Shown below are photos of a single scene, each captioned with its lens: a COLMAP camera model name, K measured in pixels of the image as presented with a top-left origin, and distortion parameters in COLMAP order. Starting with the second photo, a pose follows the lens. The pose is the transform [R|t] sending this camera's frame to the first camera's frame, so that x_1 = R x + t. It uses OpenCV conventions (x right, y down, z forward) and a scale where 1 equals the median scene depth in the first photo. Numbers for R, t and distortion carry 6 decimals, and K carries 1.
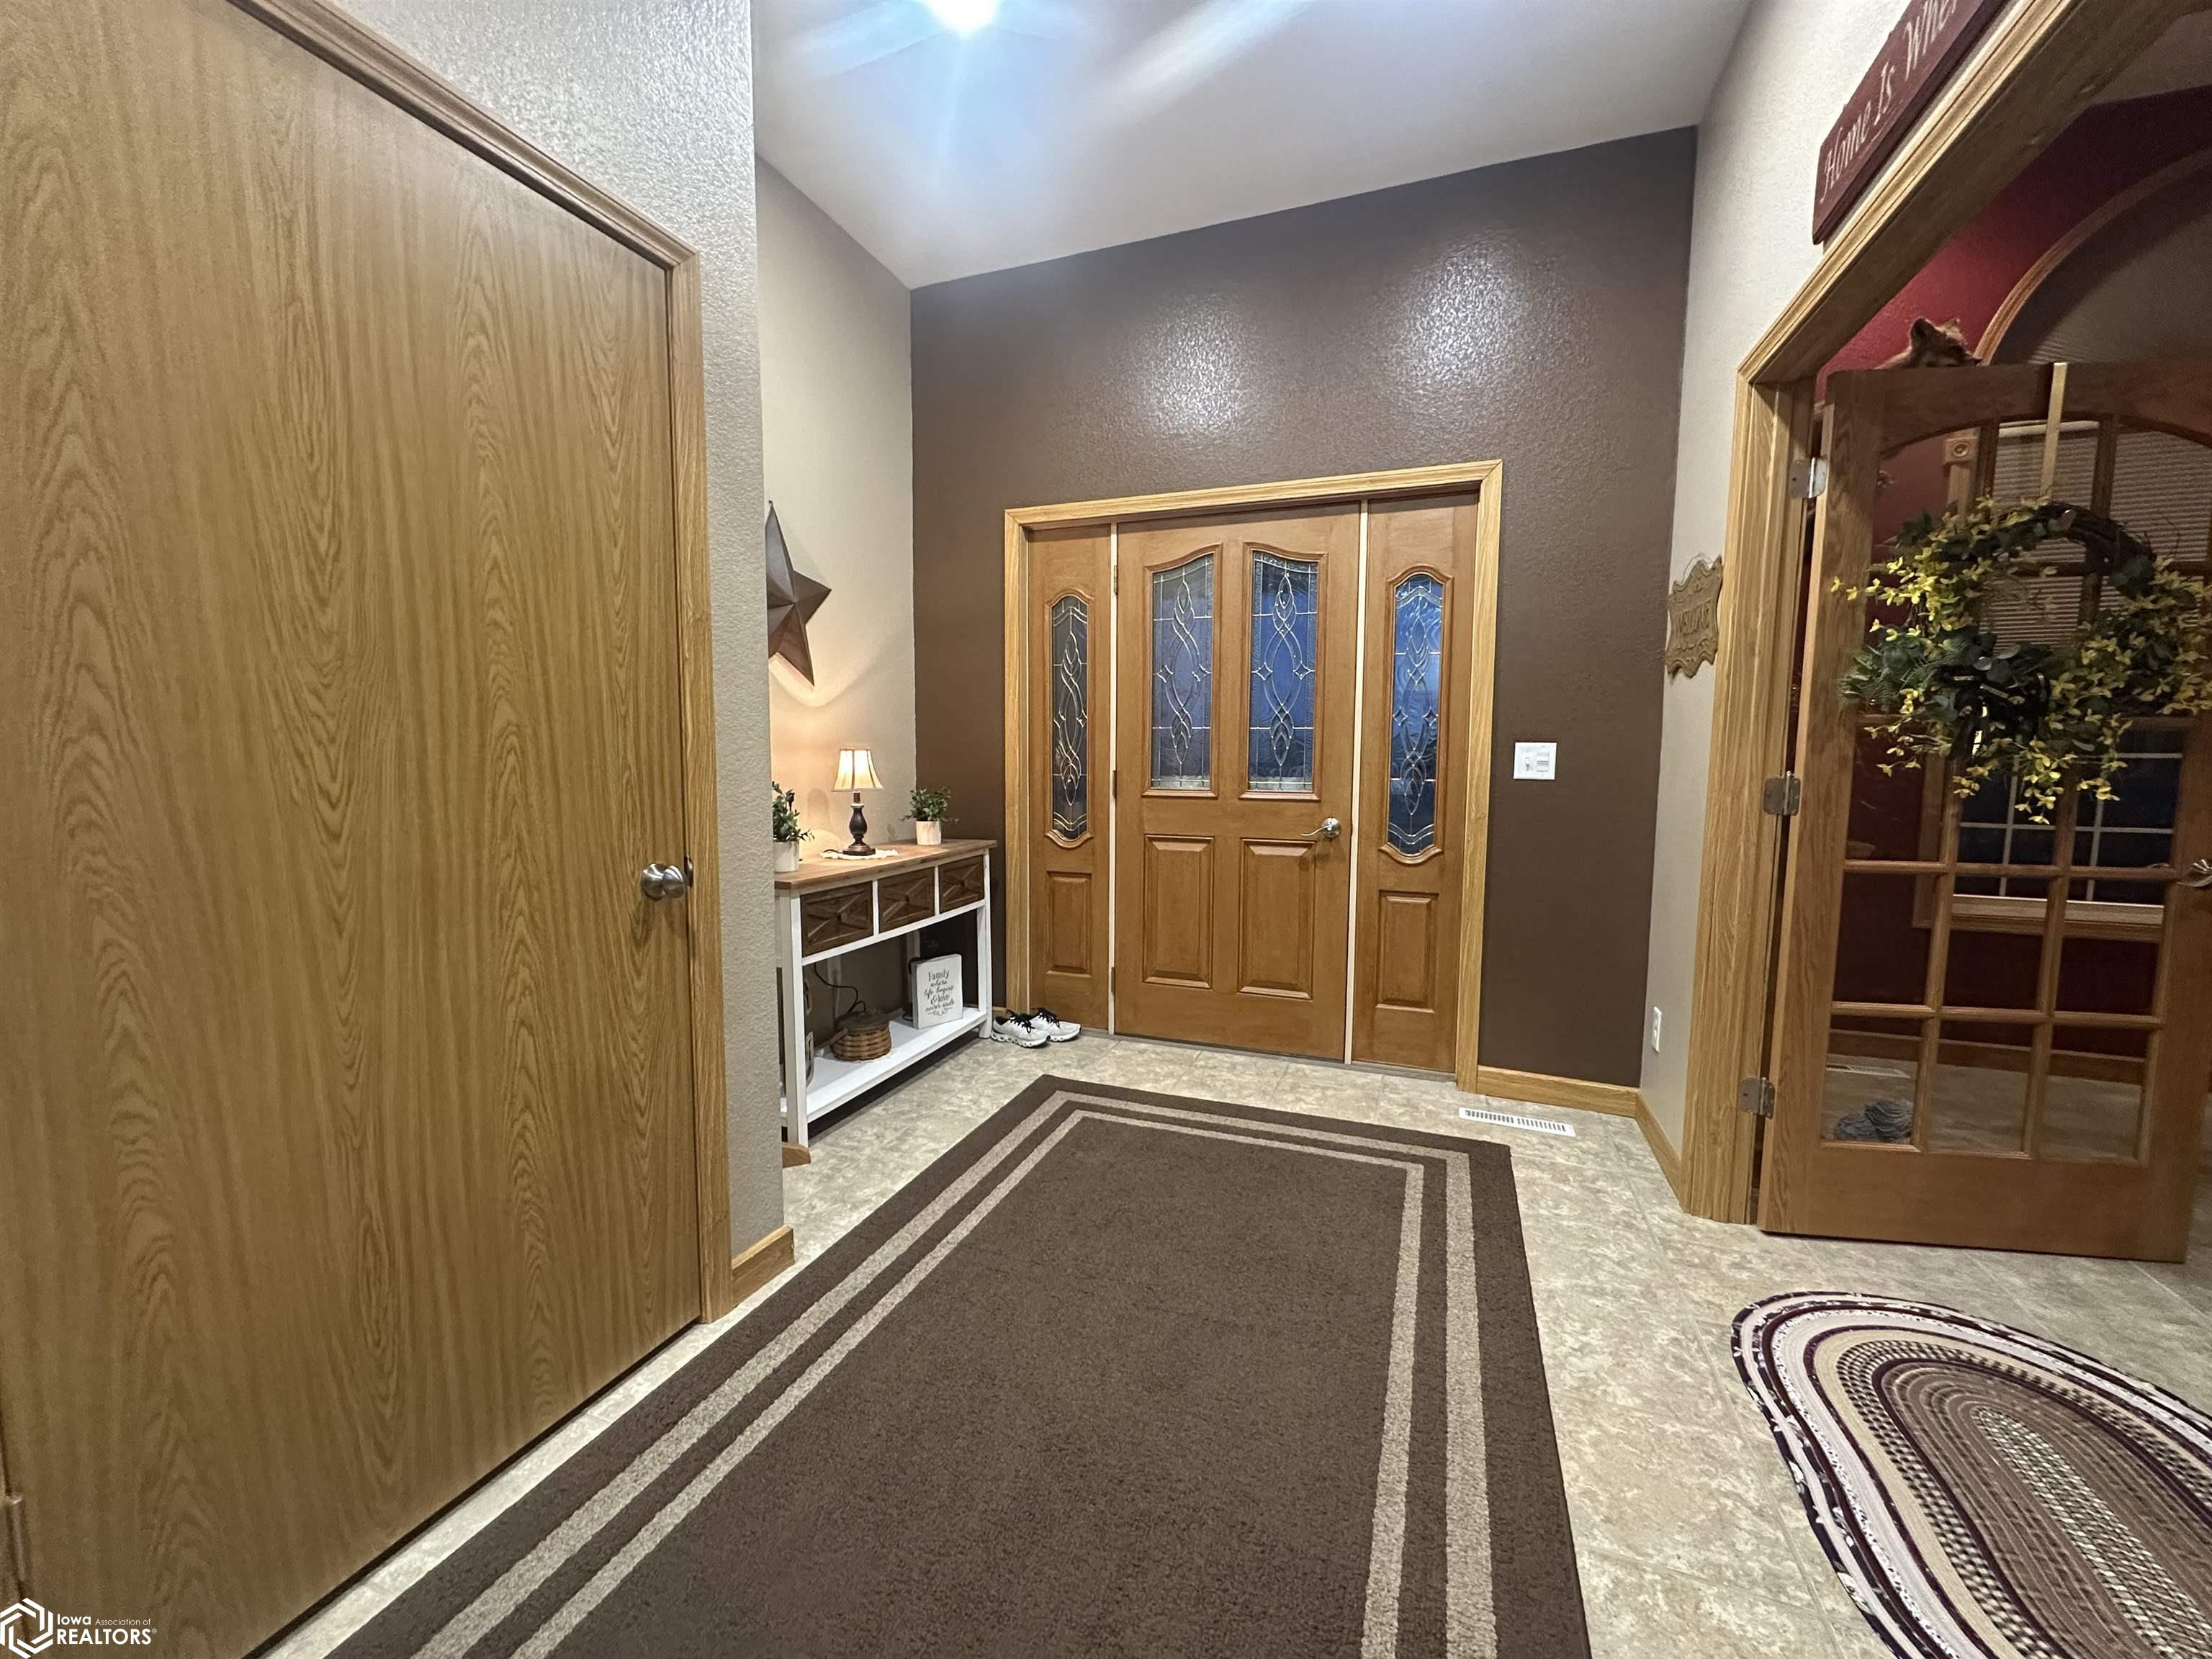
lens RADIAL K [[882.3, 0, 1106.0], [0, 882.3, 829.5], [0, 0, 1]] dist [-0.002936, 0.001012]
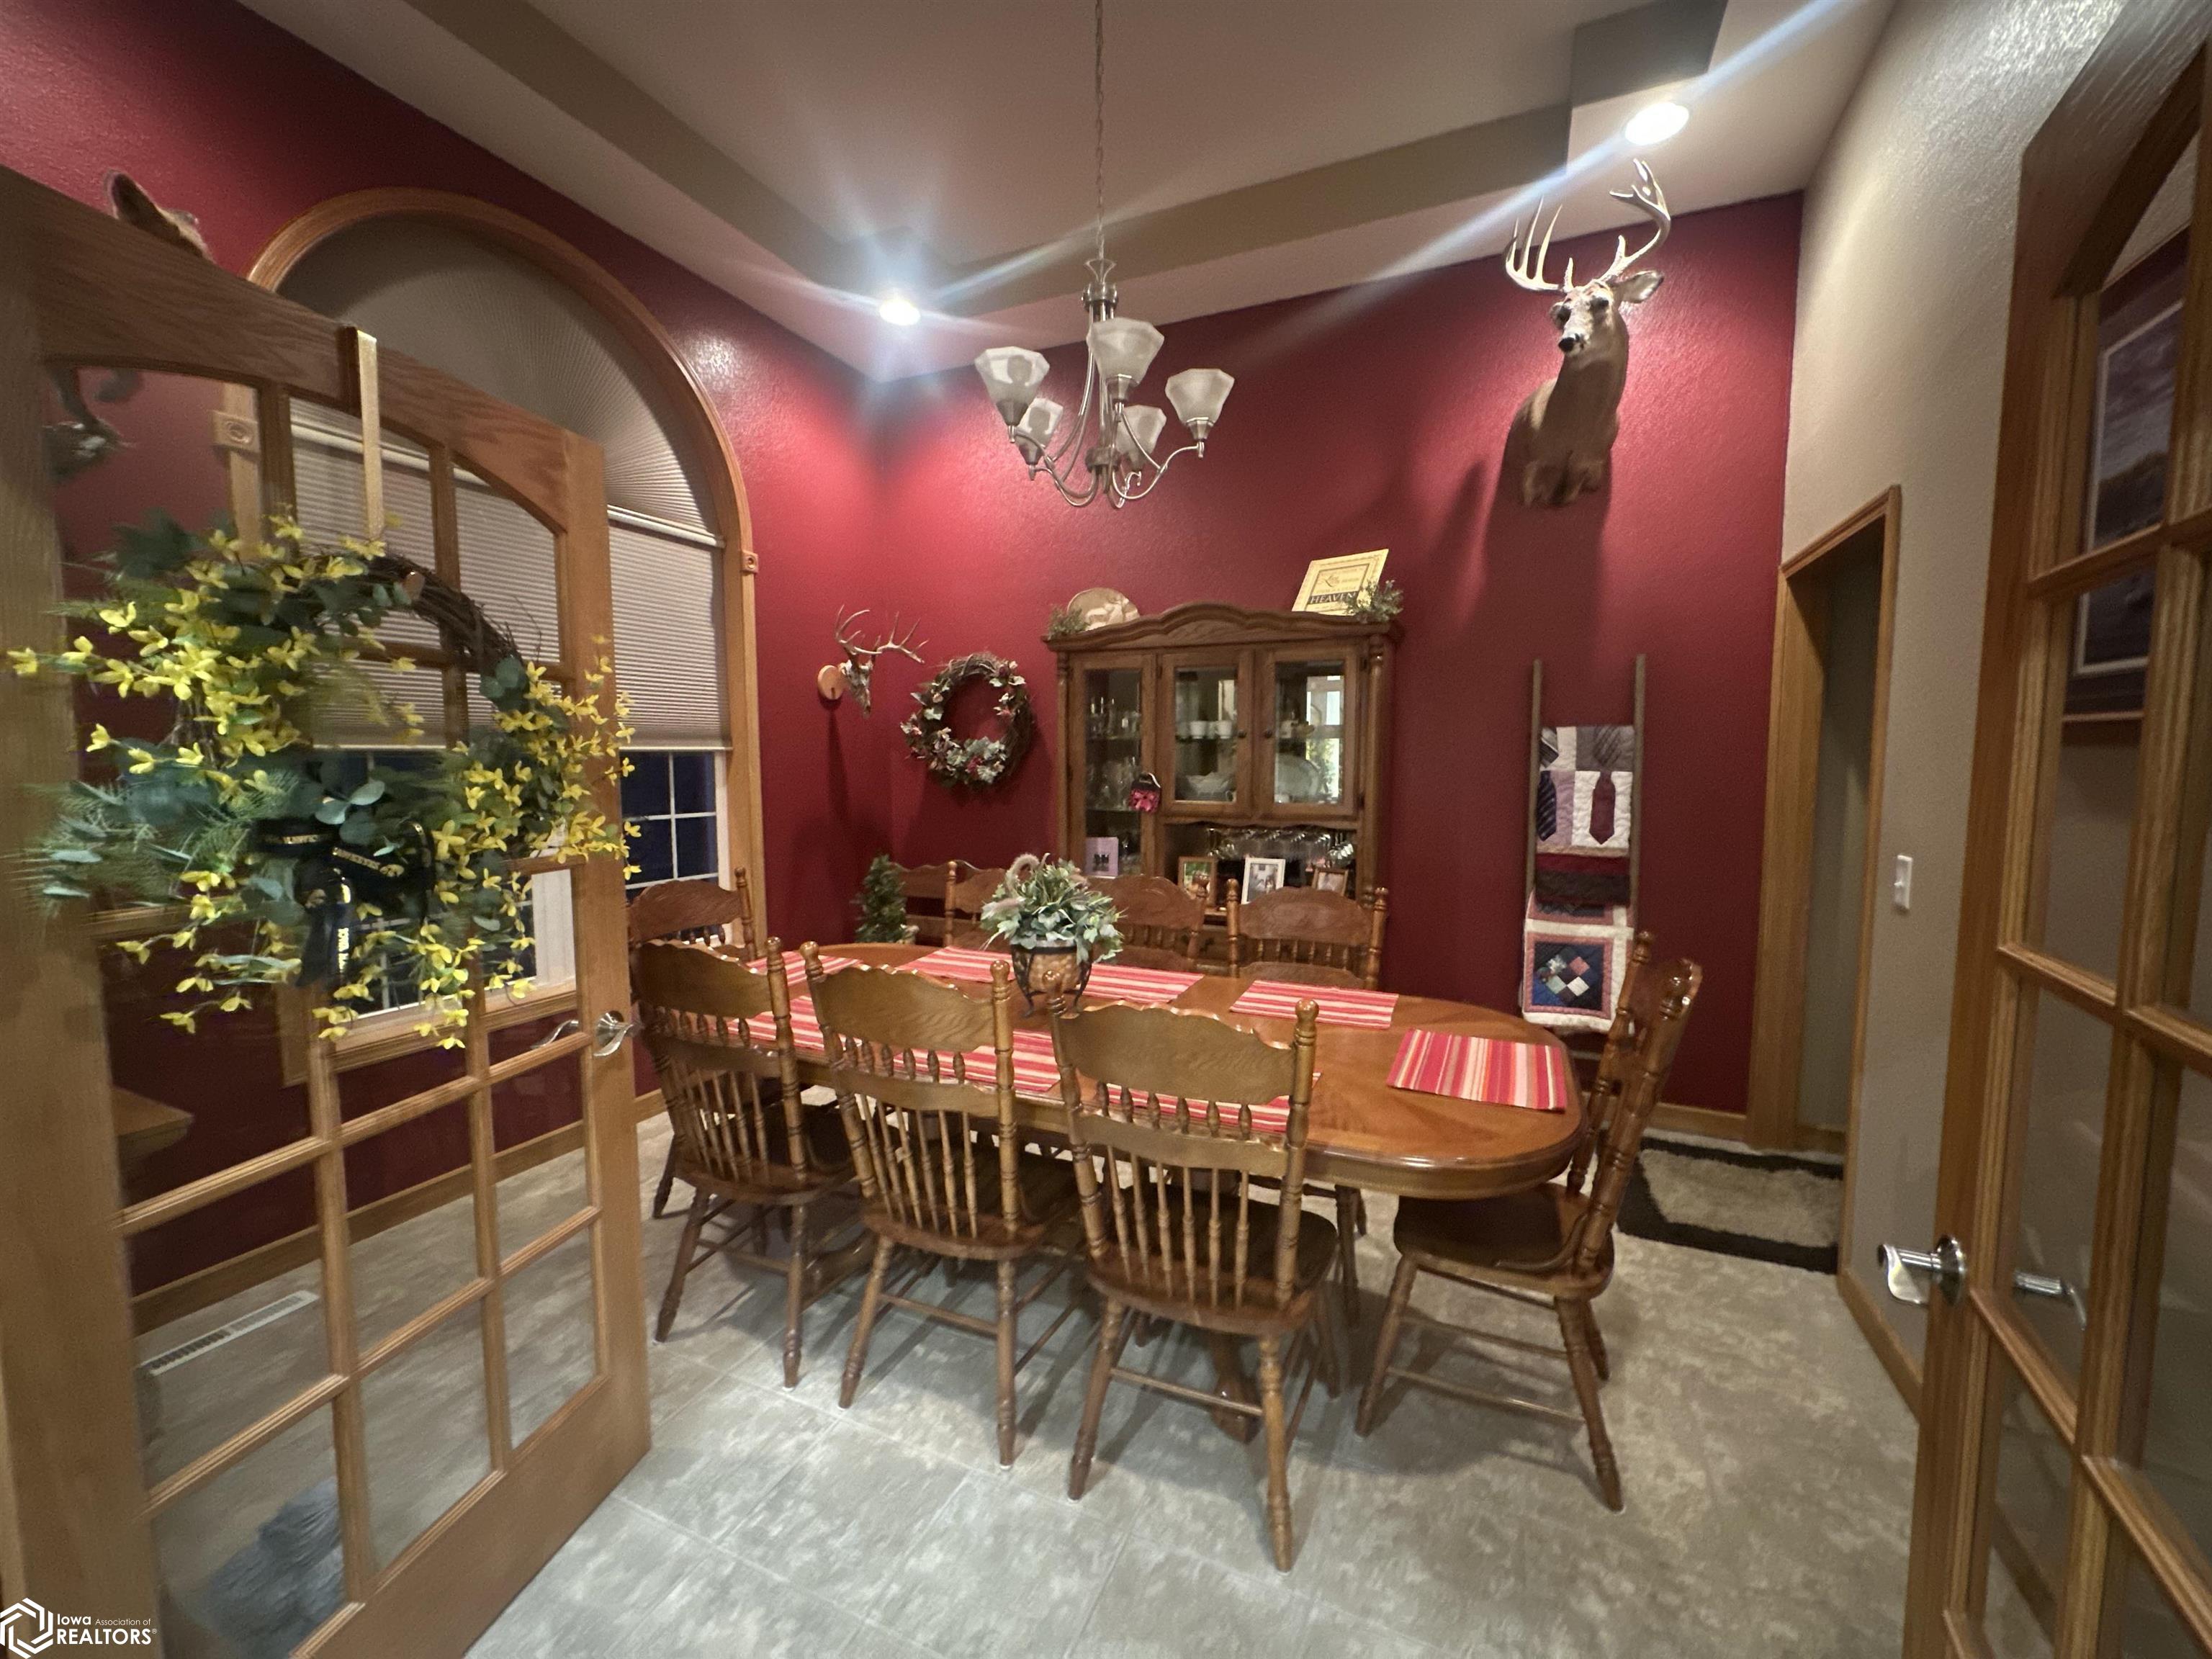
lens RADIAL K [[882.3, 0, 1106.0], [0, 882.3, 829.5], [0, 0, 1]] dist [-0.002936, 0.001012]
pose [[0.063603, -0.091334, 0.993787, 0.452134], [0.089999, 0.992271, 0.085435, -0.180231], [-0.993909, 0.084006, 0.071332, 0.453229]]
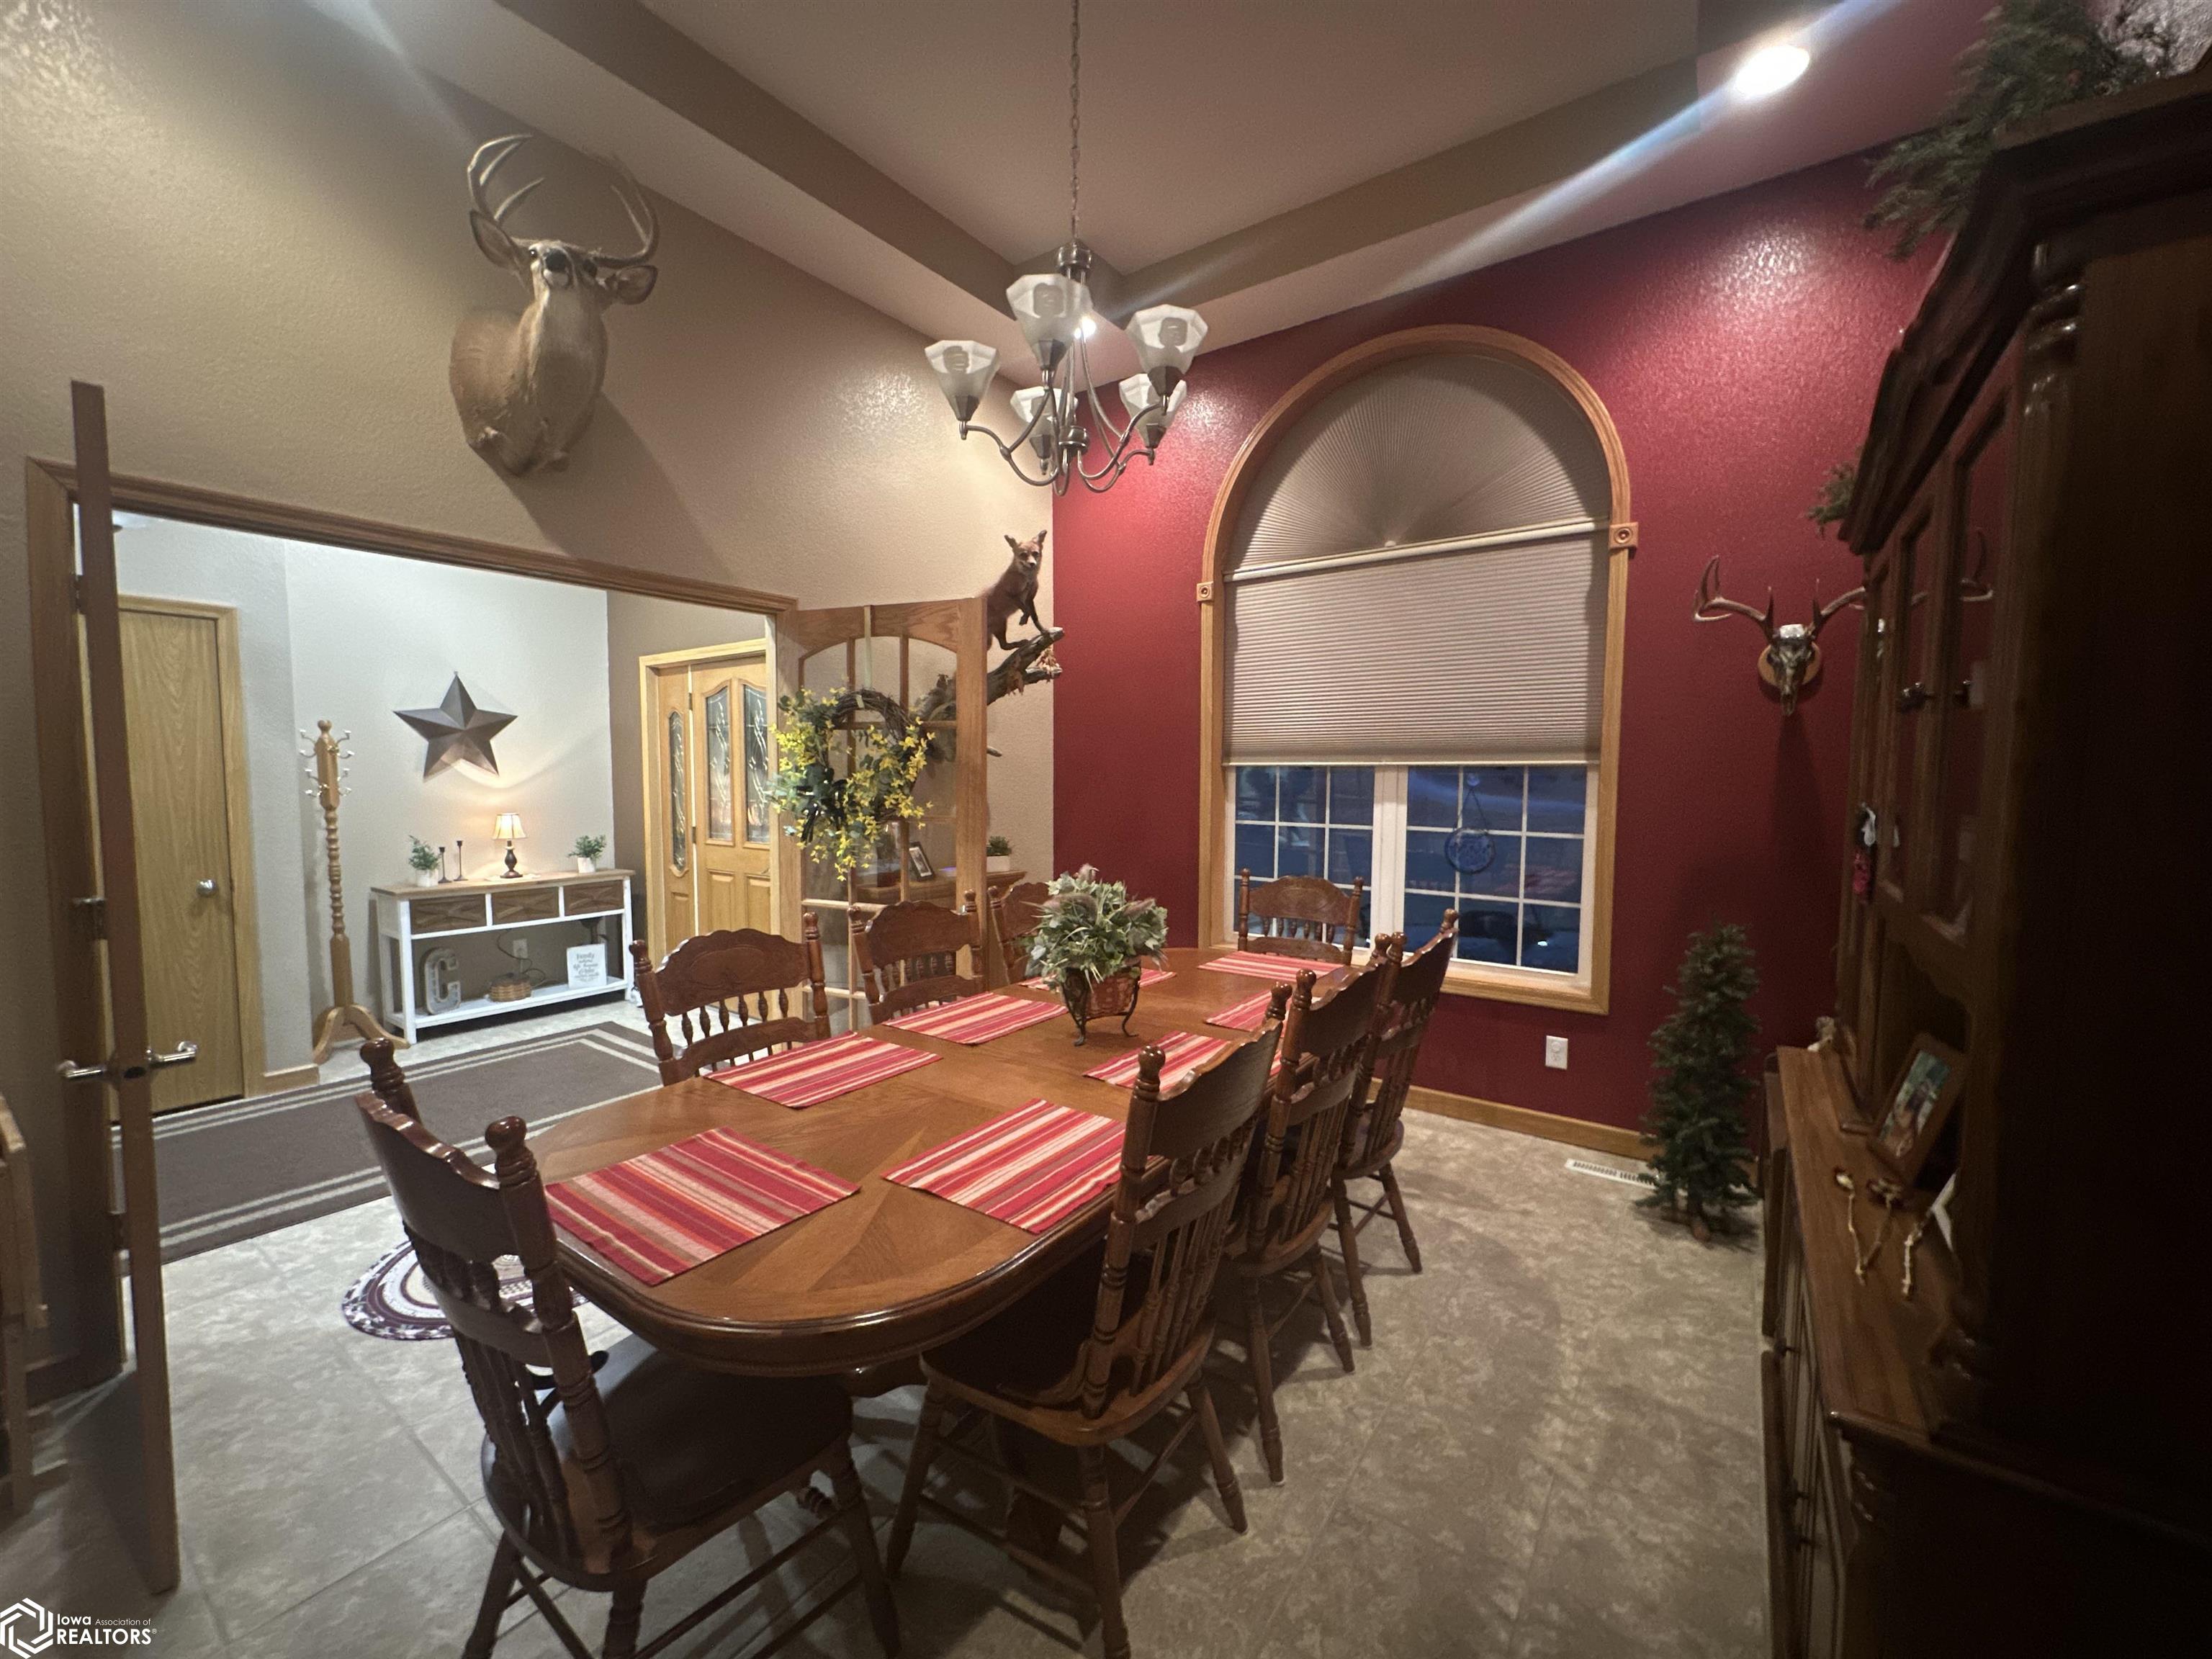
lens RADIAL K [[882.3, 0, 1106.0], [0, 882.3, 829.5], [0, 0, 1]] dist [-0.002936, 0.001012]
pose [[0.965199, 0.014346, -0.261122, 1.959802], [-0.020812, 0.999541, -0.022014, -0.077926], [0.260687, 0.026682, 0.965055, -0.490821]]
